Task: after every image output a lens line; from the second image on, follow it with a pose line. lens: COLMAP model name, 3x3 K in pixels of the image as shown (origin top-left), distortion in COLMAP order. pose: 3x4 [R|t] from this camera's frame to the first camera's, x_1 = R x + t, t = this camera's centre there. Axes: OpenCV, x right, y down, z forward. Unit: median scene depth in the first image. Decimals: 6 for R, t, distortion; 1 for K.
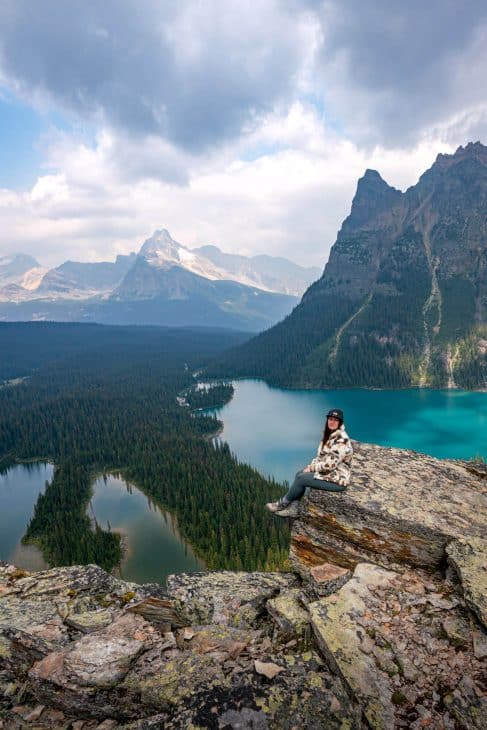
lens RADIAL K [[346.0, 0, 243.5], [0, 346.0, 365.0], [0, 0, 1]] dist [-0.053070, 0.020325]
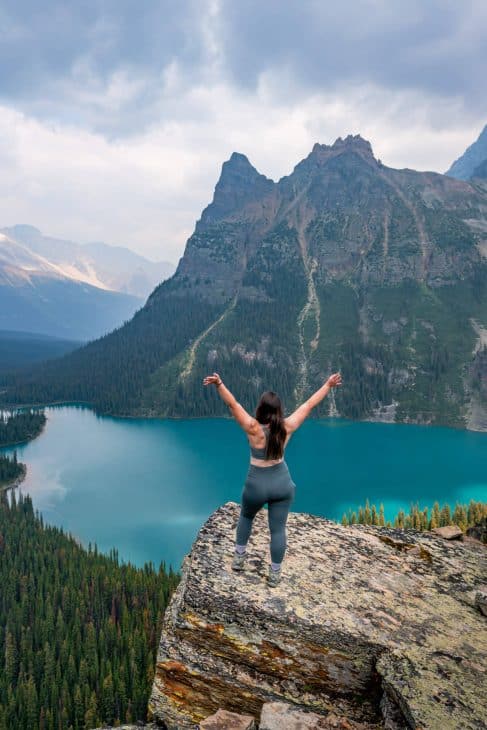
lens RADIAL K [[465.4, 0, 243.5], [0, 465.4, 365.0], [0, 0, 1]] dist [-0.001147, 0.004971]
pose [[0.980452, 0.031894, 0.194155, 0.182395], [-0.000664, 0.987306, -0.158831, 0.113932], [-0.196756, 0.155598, 0.968027, -0.022595]]
